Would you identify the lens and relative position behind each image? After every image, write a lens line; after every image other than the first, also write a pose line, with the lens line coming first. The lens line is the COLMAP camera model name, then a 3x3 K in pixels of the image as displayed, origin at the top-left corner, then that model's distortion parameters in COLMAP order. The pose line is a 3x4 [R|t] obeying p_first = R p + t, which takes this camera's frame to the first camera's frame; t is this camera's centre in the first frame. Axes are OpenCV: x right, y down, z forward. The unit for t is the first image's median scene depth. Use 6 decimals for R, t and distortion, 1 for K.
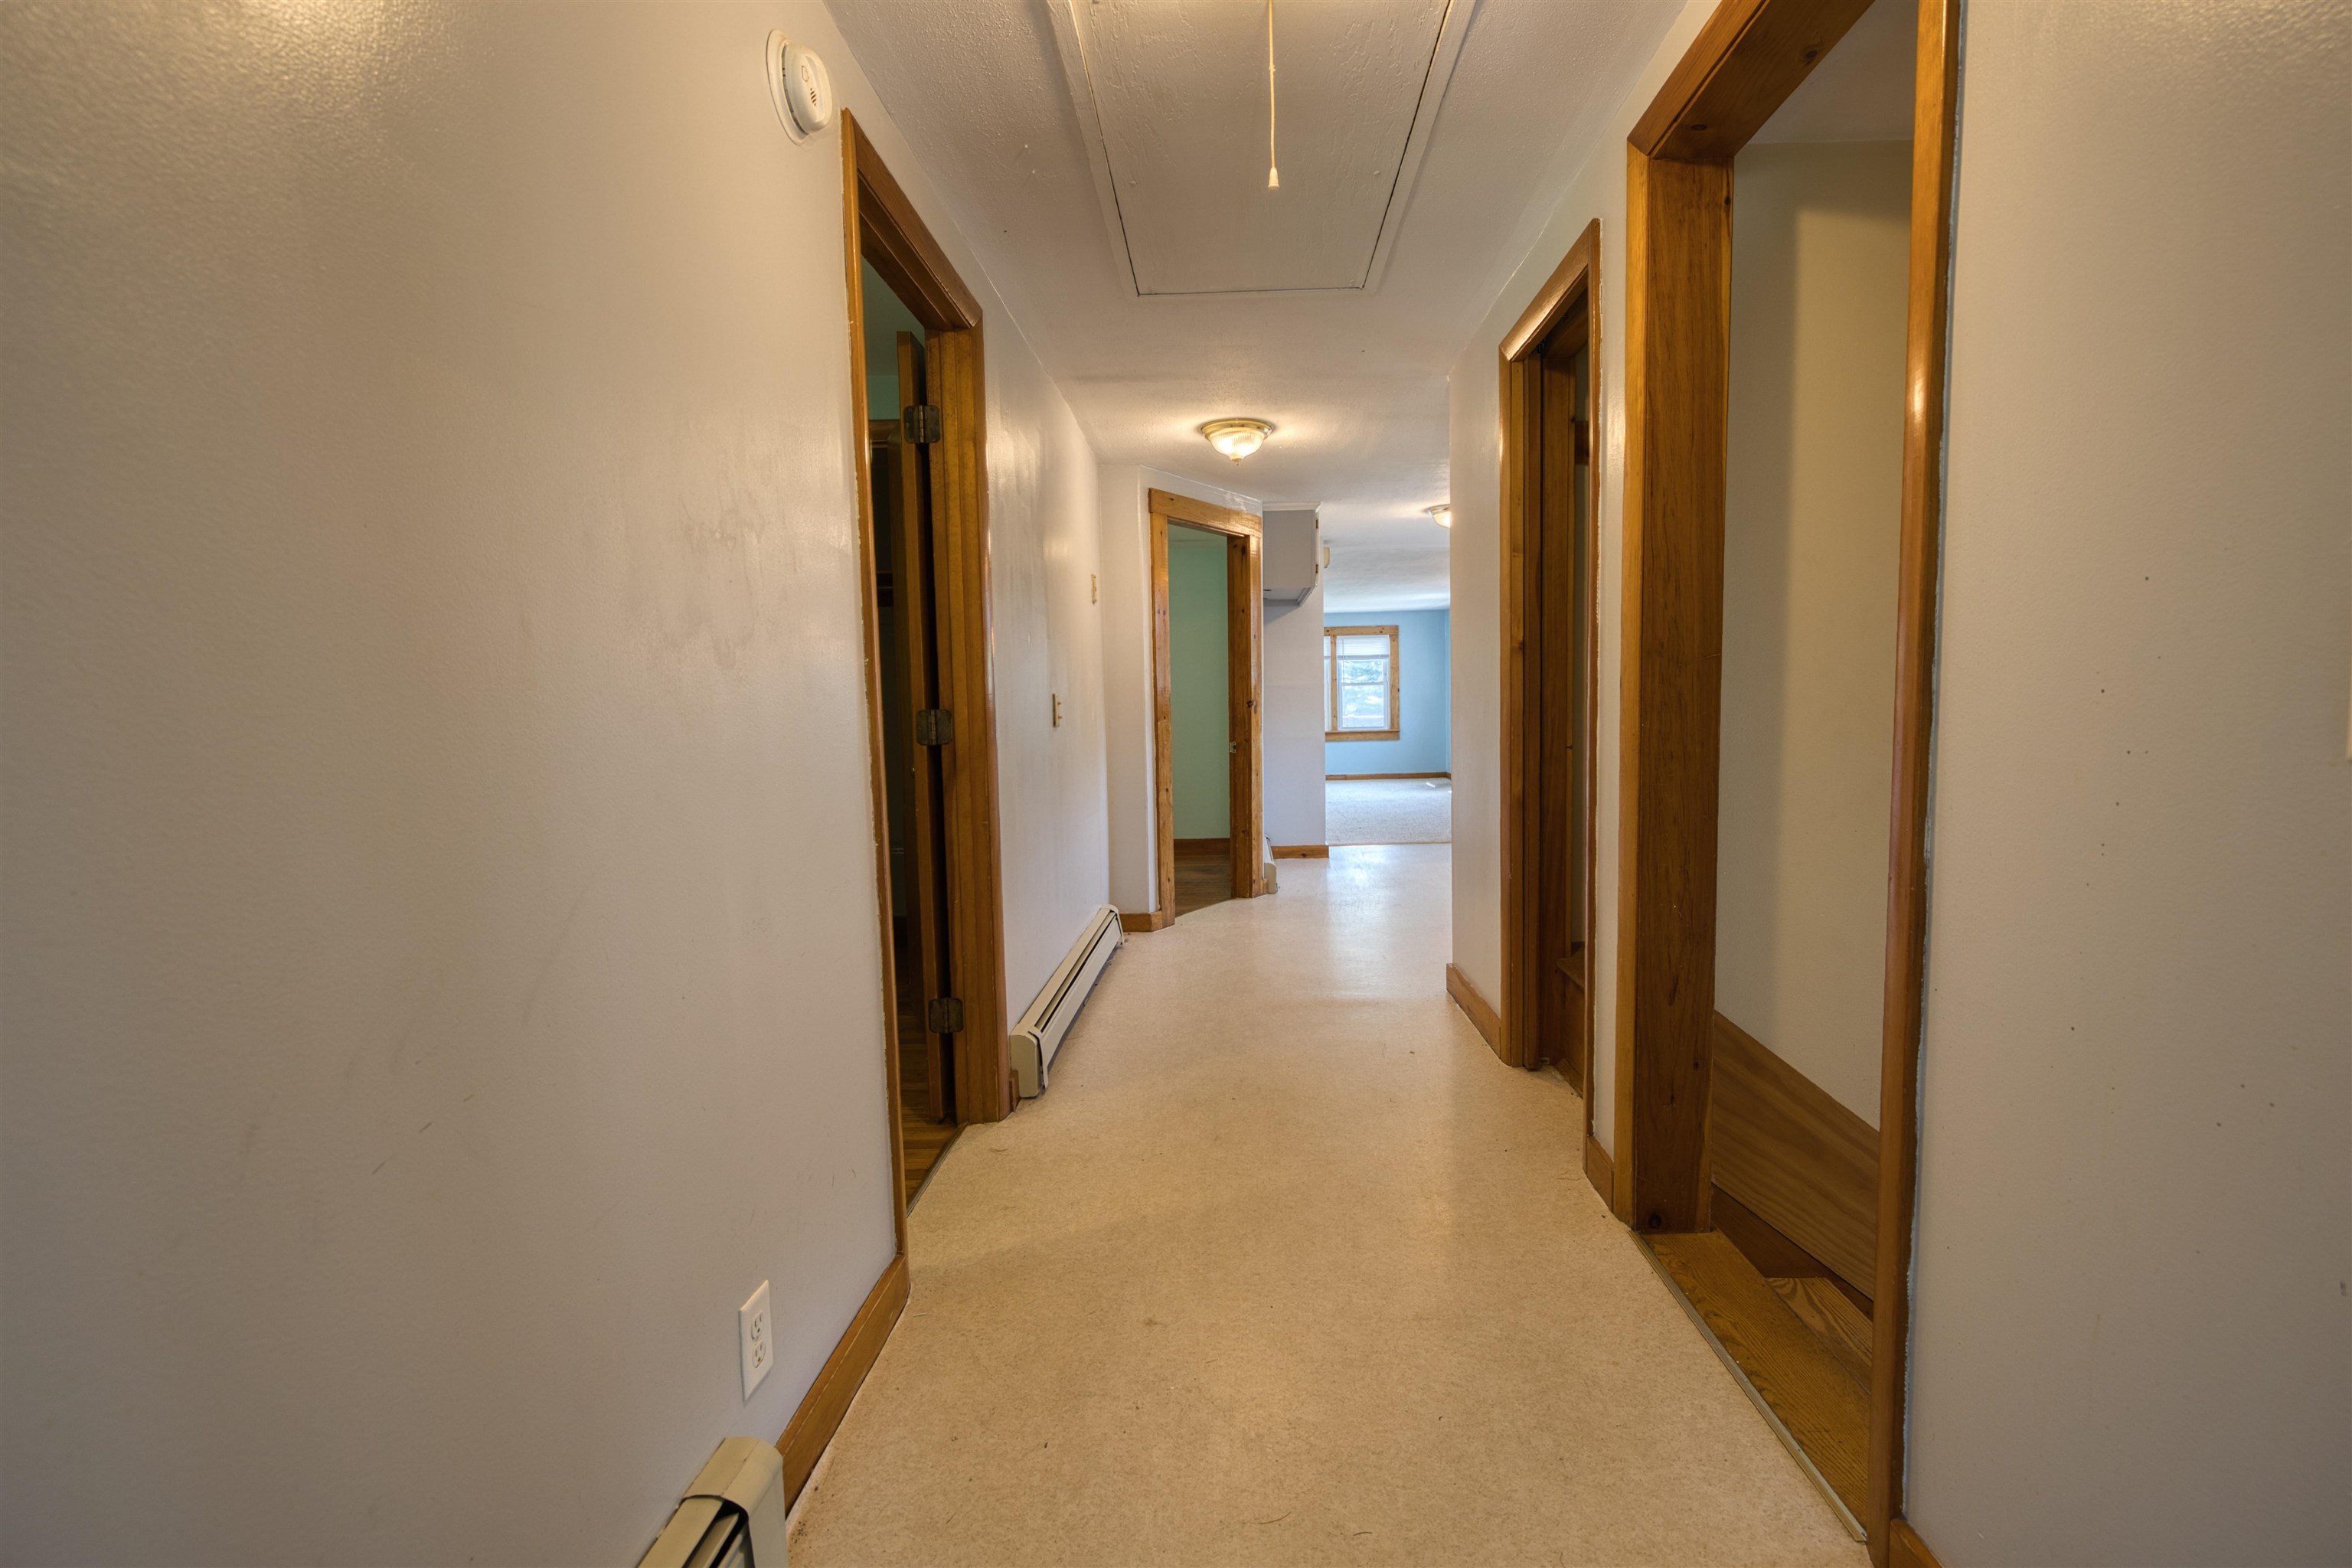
lens RADIAL K [[1055.7, 0, 1176.0], [0, 1055.7, 784.0], [0, 0, 1]] dist [0.000419, 0.000052]
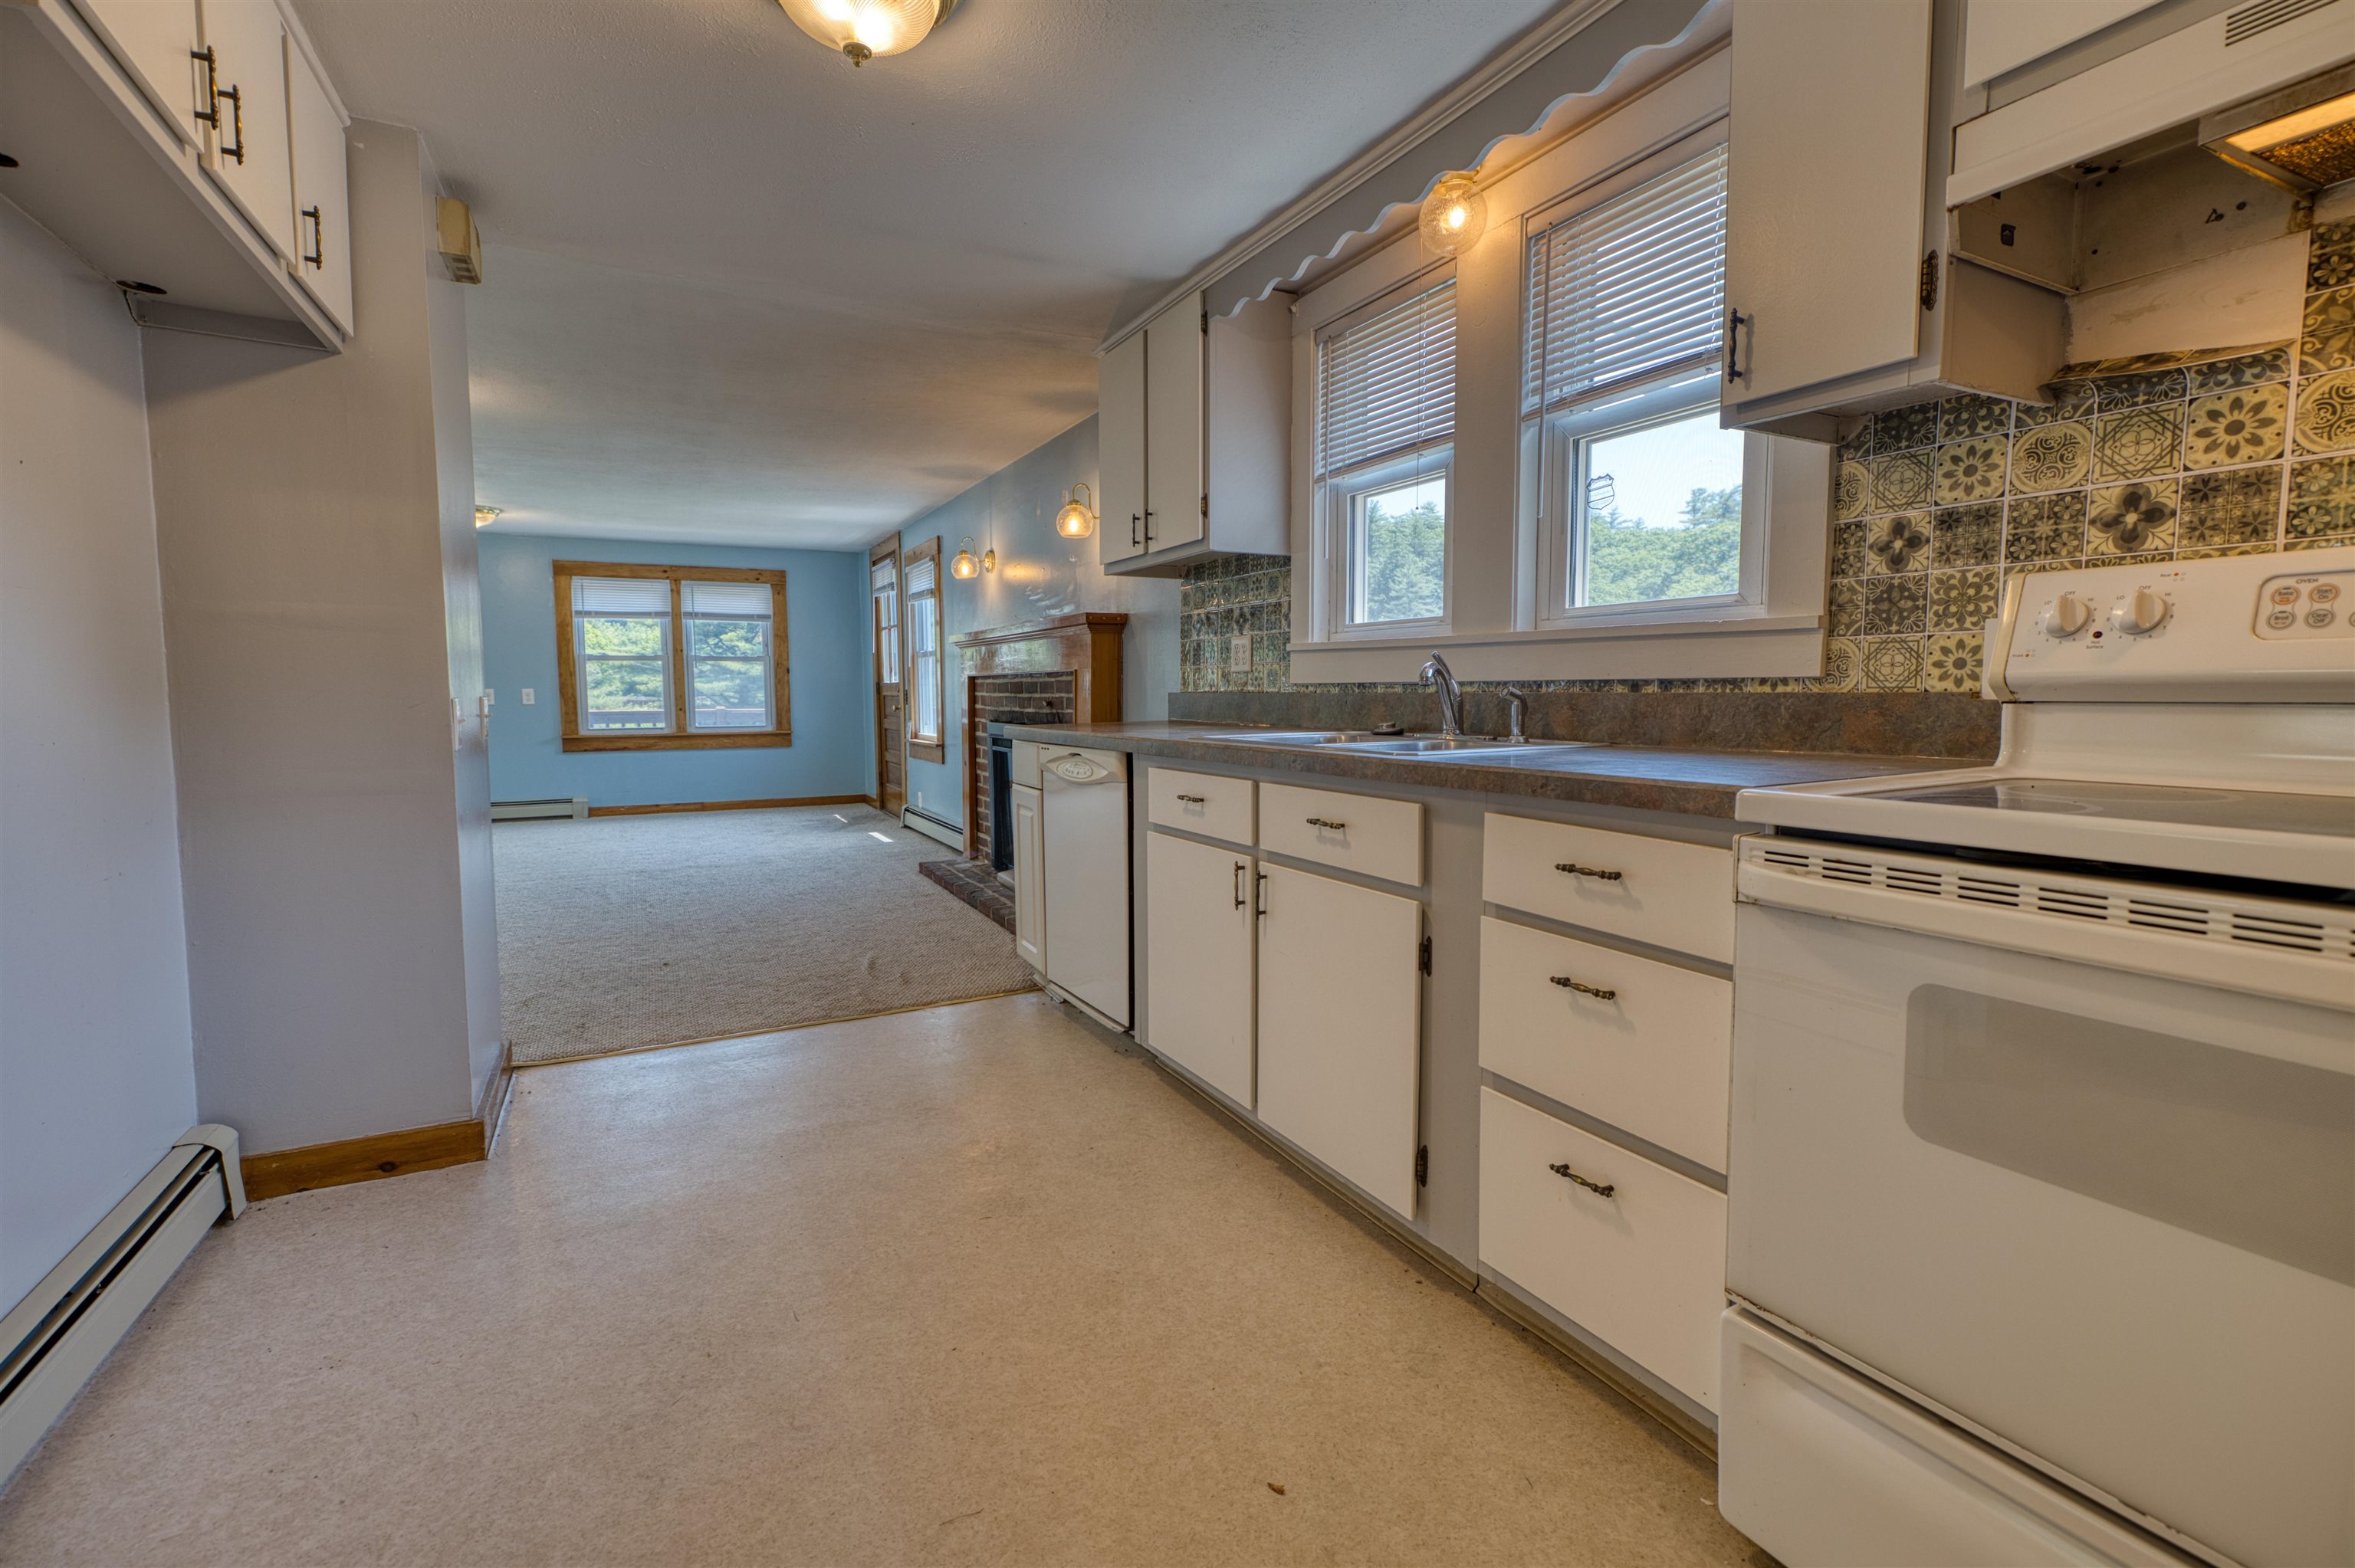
lens RADIAL K [[1037.5, 0, 1181.8], [0, 1037.5, 774.8], [0, 0, 1]] dist [0.002430, 0.000261]
pose [[0.857503, -0.022427, 0.513990, 0.092107], [0.021913, 0.999735, 0.007062, -0.024773], [-0.514012, 0.005207, 0.857767, 0.340406]]
